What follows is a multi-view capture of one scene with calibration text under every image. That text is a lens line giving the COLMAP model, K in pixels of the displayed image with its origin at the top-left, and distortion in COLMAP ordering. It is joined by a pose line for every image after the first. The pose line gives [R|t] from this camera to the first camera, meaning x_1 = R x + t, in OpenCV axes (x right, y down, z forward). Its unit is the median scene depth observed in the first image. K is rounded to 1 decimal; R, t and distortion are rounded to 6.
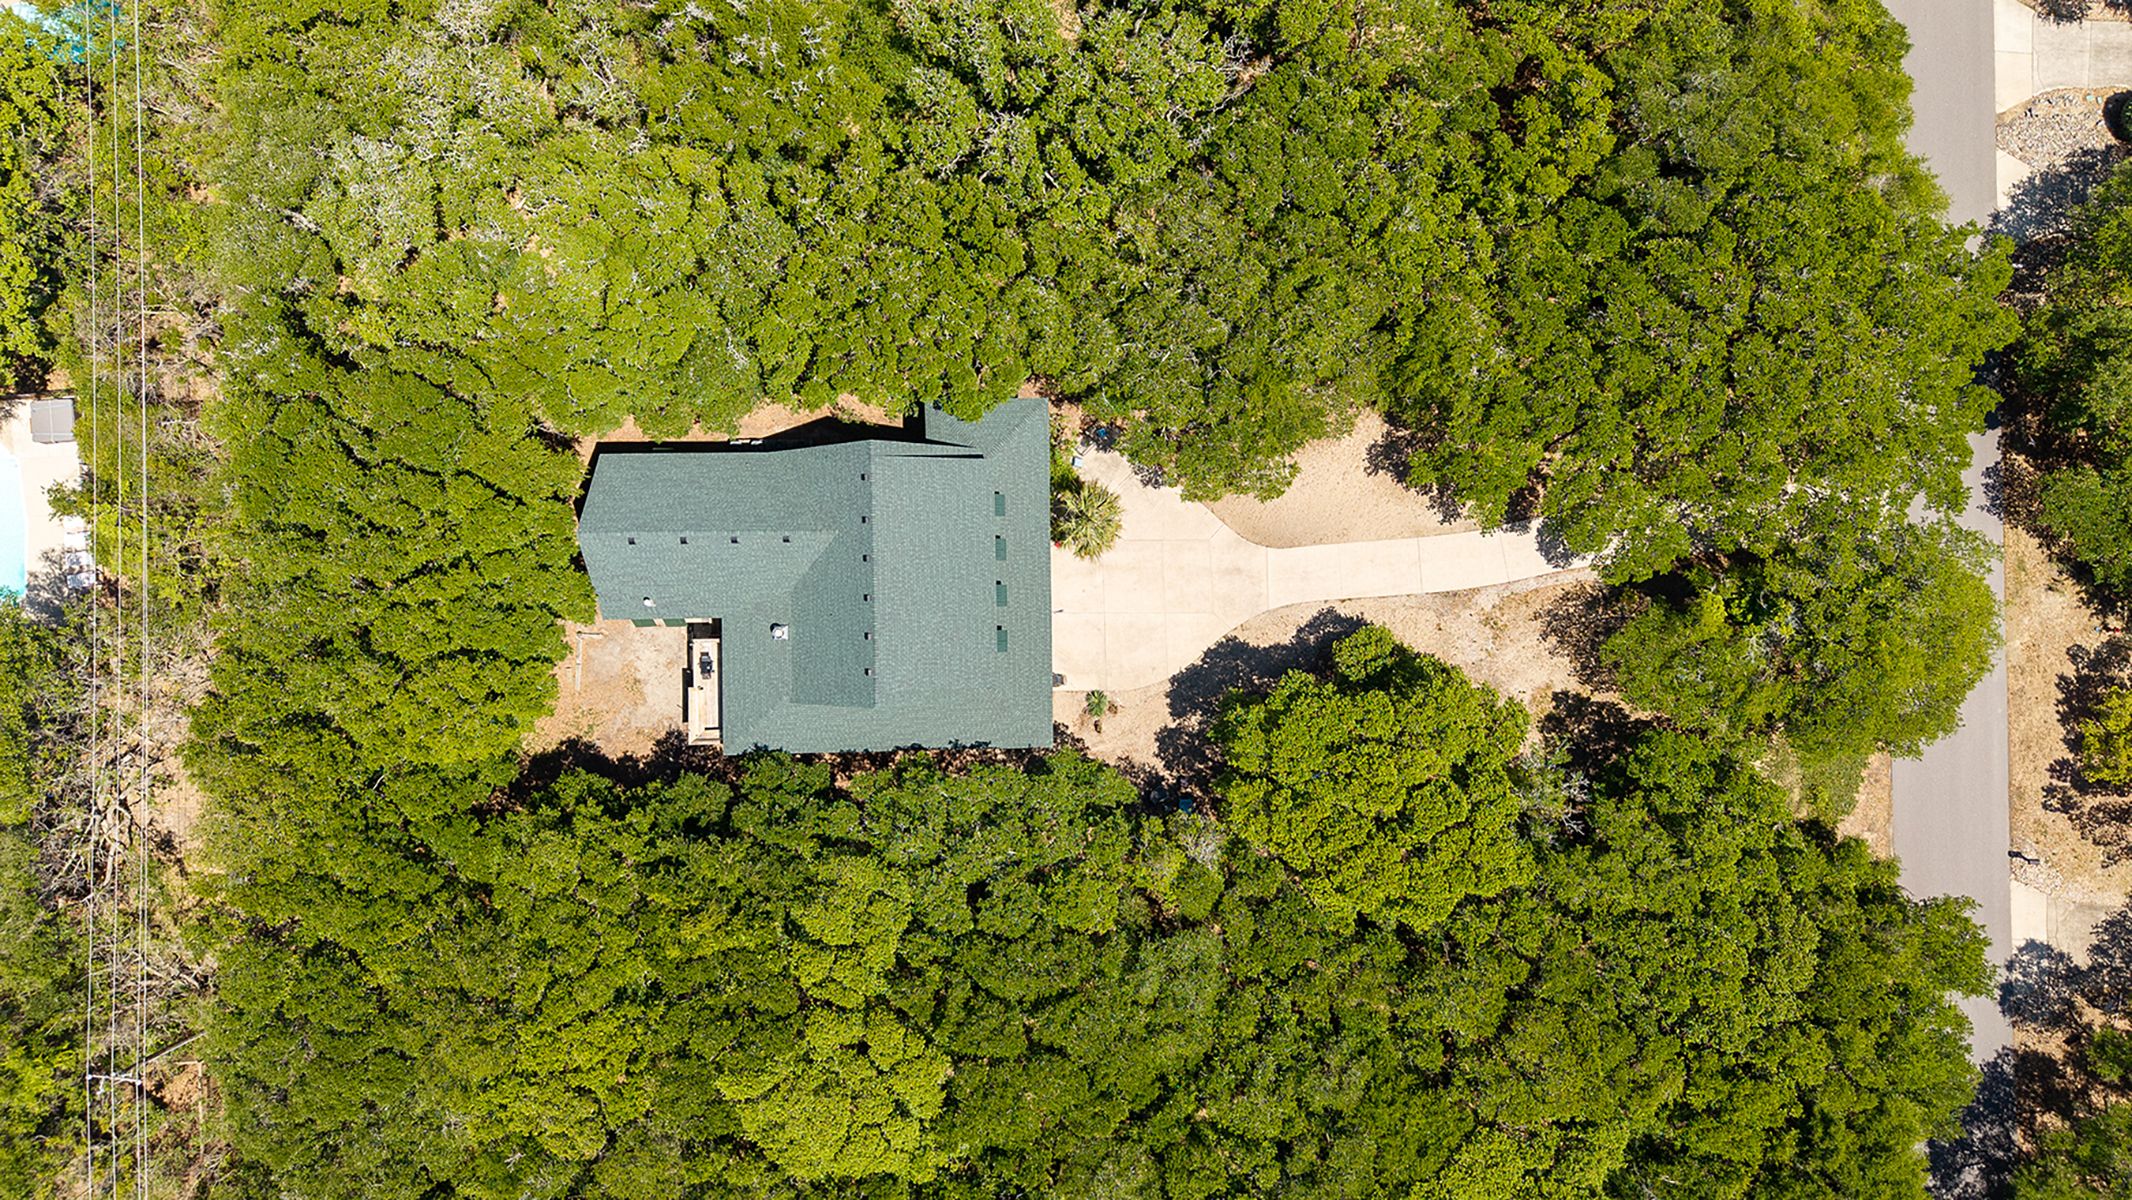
lens RADIAL K [[1443.8, 0, 1072.1], [0, 1443.8, 598.5], [0, 0, 1]] dist [0.040383, -0.057639]
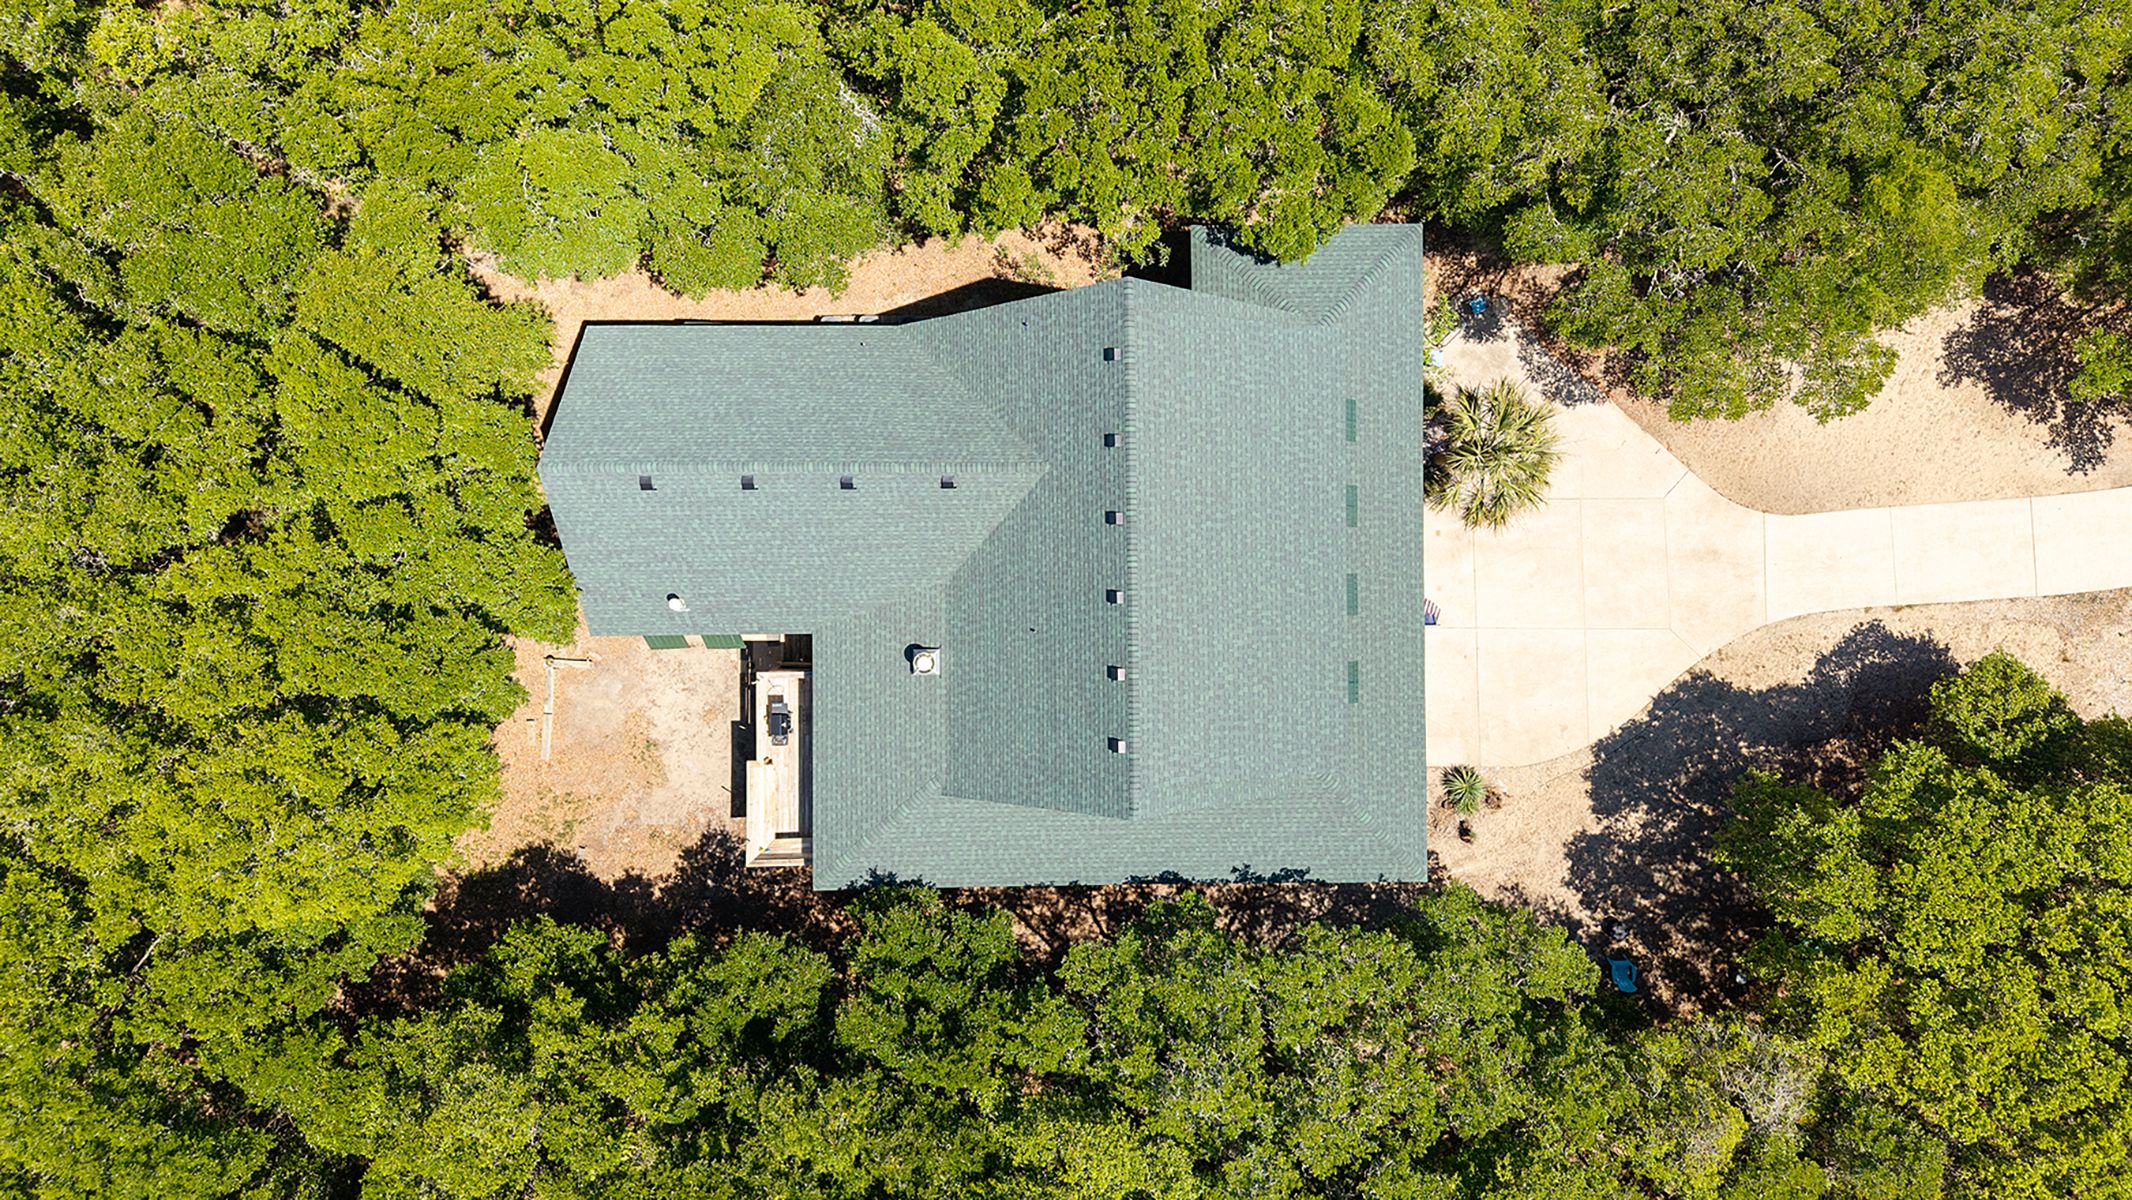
lens RADIAL K [[1443.8, 0, 1054.6], [0, 1443.8, 599.6], [0, 0, 1]] dist [0.040383, -0.057639]
pose [[0.999926, 0.005960, -0.010593, -0.151551], [-0.006018, 0.999967, -0.005444, 0.003211], [0.010560, 0.005507, 0.999929, 0.481840]]
